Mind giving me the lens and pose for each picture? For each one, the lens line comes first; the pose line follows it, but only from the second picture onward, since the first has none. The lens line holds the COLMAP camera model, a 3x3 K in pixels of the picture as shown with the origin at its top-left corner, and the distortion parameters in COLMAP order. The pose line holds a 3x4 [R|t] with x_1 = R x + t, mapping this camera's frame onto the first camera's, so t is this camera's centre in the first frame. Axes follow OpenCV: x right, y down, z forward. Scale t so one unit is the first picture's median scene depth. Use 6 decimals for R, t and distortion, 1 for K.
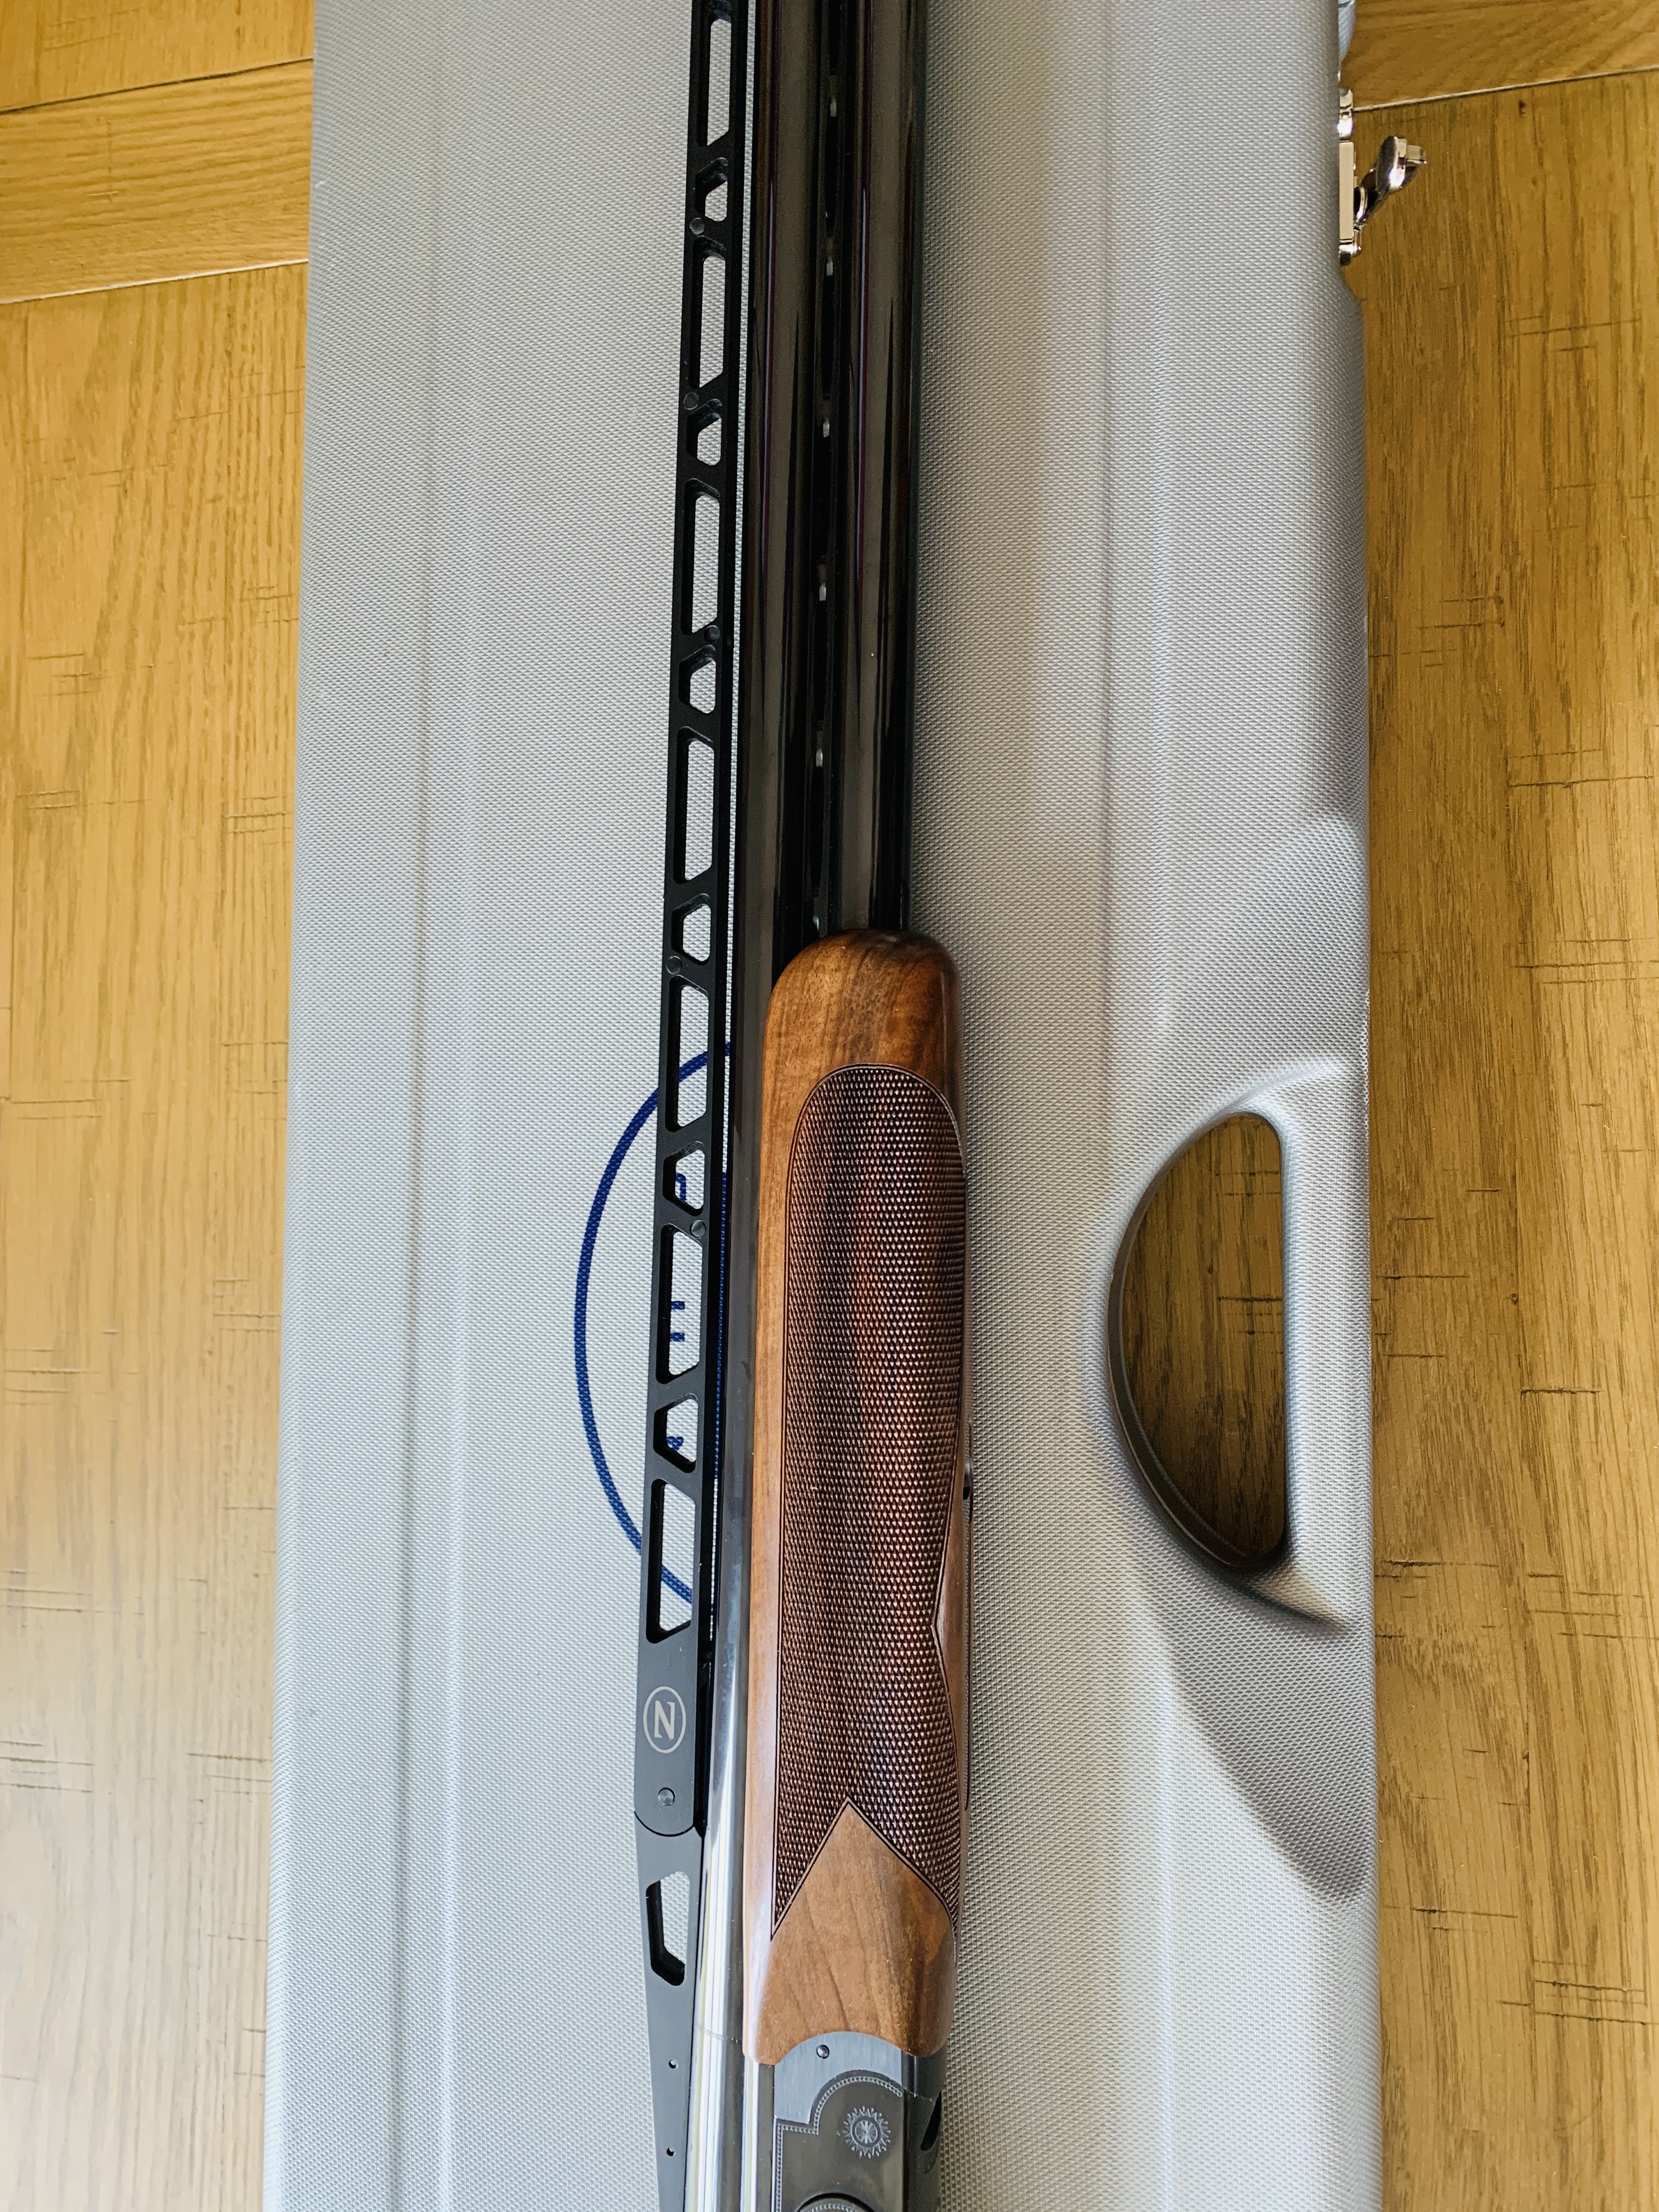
lens RADIAL K [[1675.5, 0, 829.5], [0, 1675.5, 1106.0], [0, 0, 1]] dist [-0.007198, 0.002779]
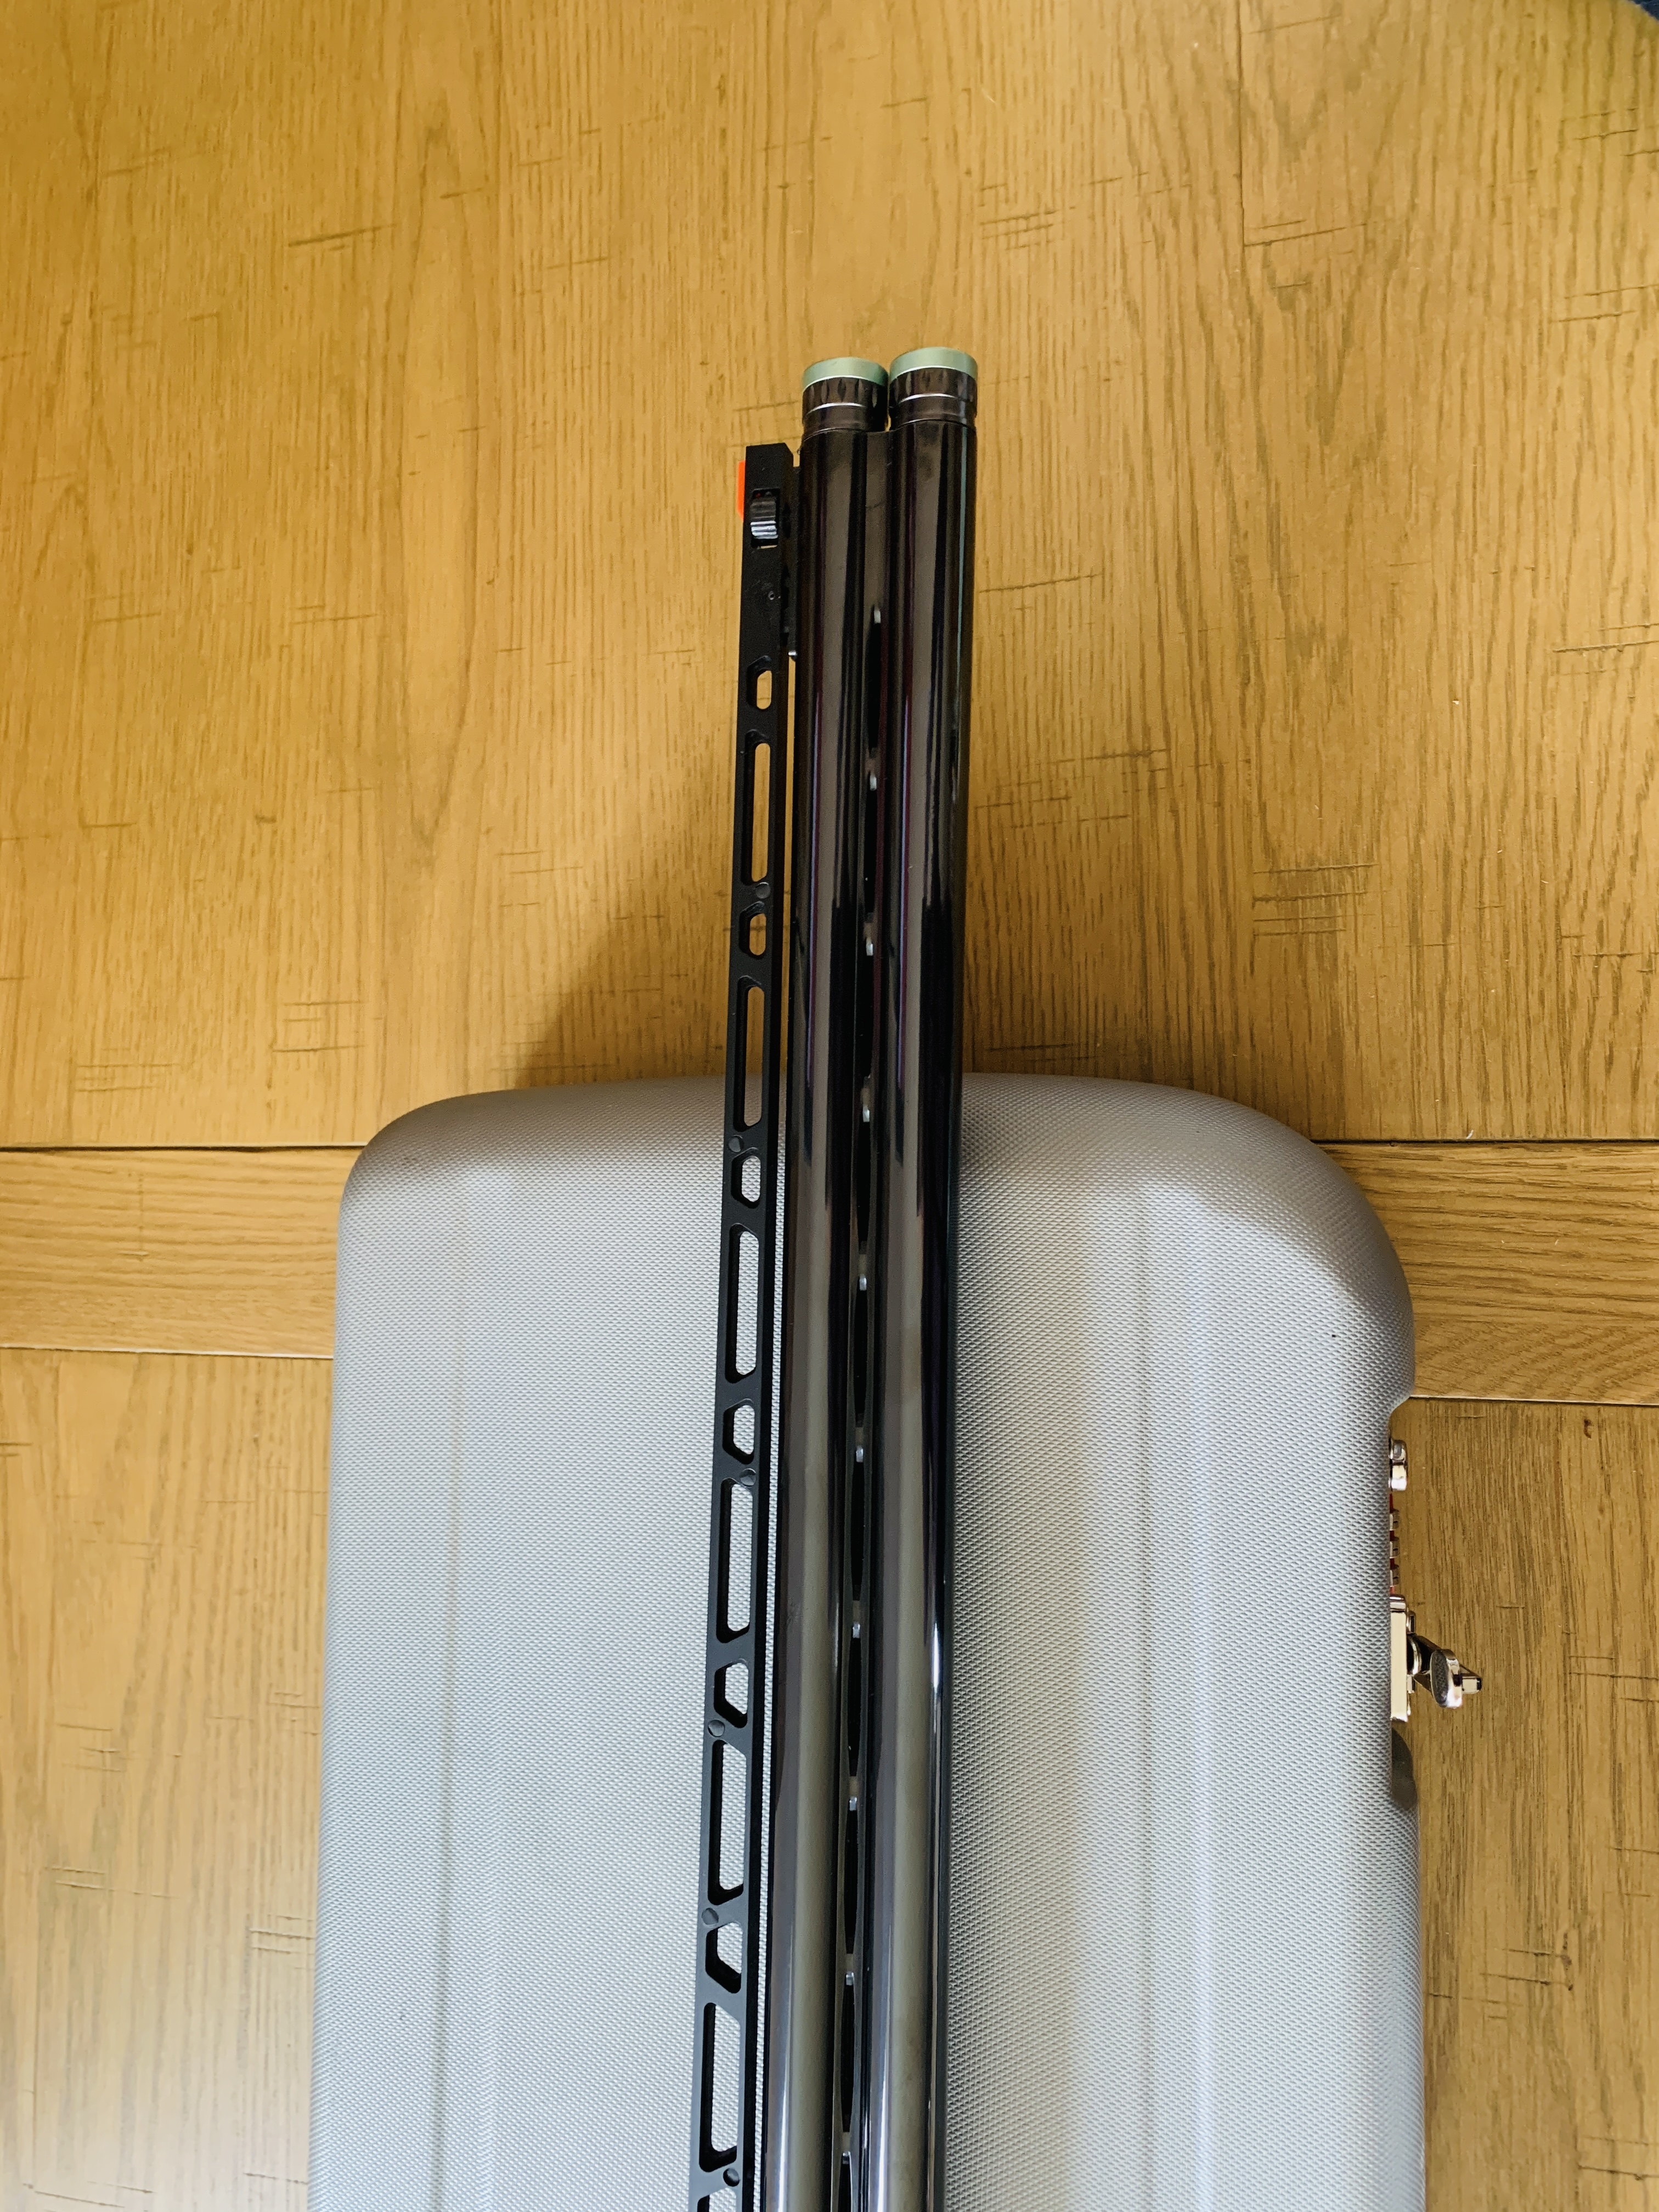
lens RADIAL K [[1681.0, 0, 829.5], [0, 1681.0, 1106.0], [0, 0, 1]] dist [-0.008467, 0.001532]
pose [[0.999228, -0.001611, -0.039254, 0.017484], [0.000620, 0.999681, -0.025254, -0.627473], [0.039282, 0.025210, 0.998910, 0.020011]]
